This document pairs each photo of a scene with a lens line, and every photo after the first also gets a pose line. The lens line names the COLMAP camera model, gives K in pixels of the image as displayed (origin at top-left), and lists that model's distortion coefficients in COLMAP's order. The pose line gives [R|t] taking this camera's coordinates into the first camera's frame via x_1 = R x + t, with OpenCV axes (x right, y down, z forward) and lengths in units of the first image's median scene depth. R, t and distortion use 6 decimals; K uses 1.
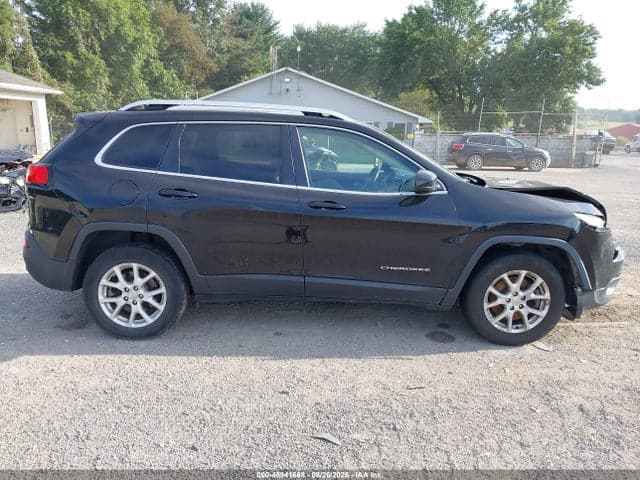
lens RADIAL K [[498.5, 0, 311.0], [0, 498.5, 240.2], [0, 0, 1]] dist [0.015755, -0.008583]
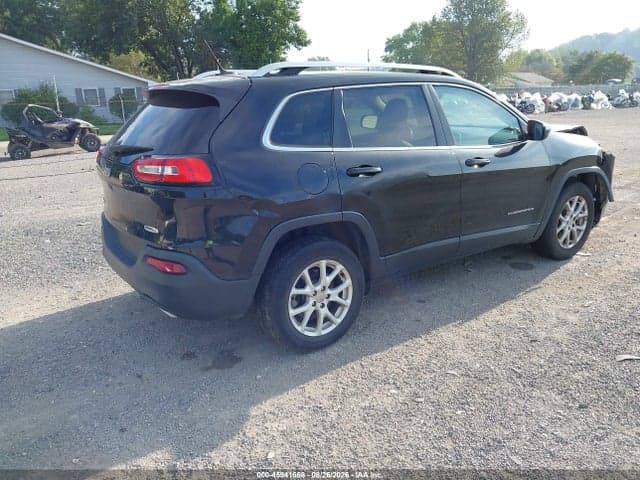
lens RADIAL K [[498.5, 0, 311.0], [0, 498.5, 240.2], [0, 0, 1]] dist [0.015755, -0.008583]
pose [[0.838711, -0.203023, 0.505317, -0.730050], [0.167943, 0.979109, 0.114634, -0.080468], [-0.518034, -0.011280, 0.855286, 0.265548]]
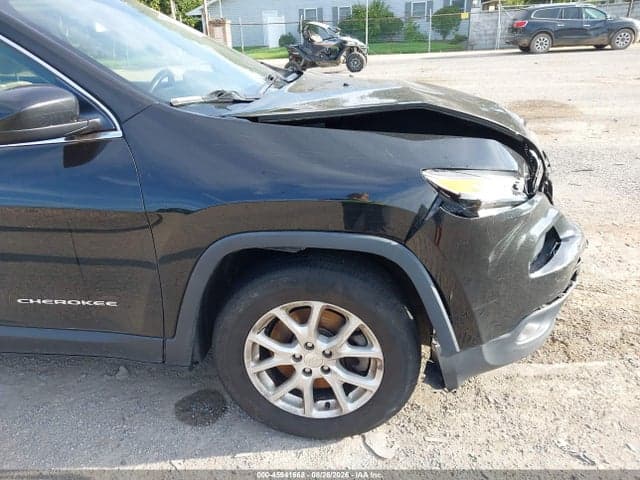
lens RADIAL K [[507.6, 0, 314.2], [0, 507.6, 239.7], [0, 0, 1]] dist [0.002061, -0.002211]
pose [[0.989867, -0.020097, -0.140567, 0.461777], [0.046277, 0.981545, 0.185548, -0.074467], [0.134244, -0.190173, 0.972529, 0.535322]]
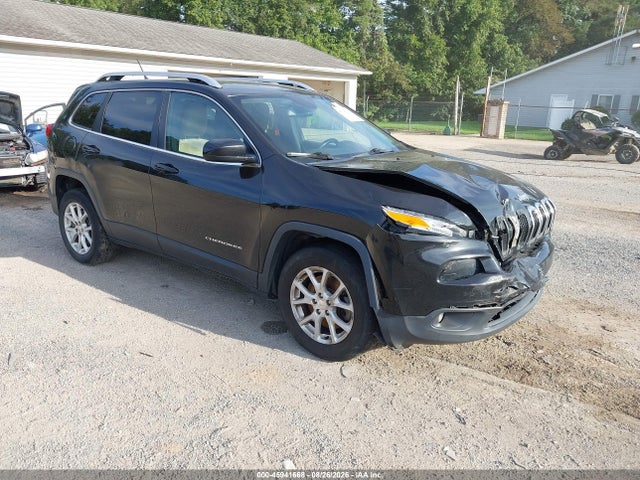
lens RADIAL K [[498.5, 0, 311.0], [0, 498.5, 240.2], [0, 0, 1]] dist [0.015755, -0.008583]
pose [[0.781760, 0.161942, -0.602185, 0.838592], [-0.138075, 0.986673, 0.086091, -0.048943], [0.608101, 0.015844, 0.793701, 0.323977]]
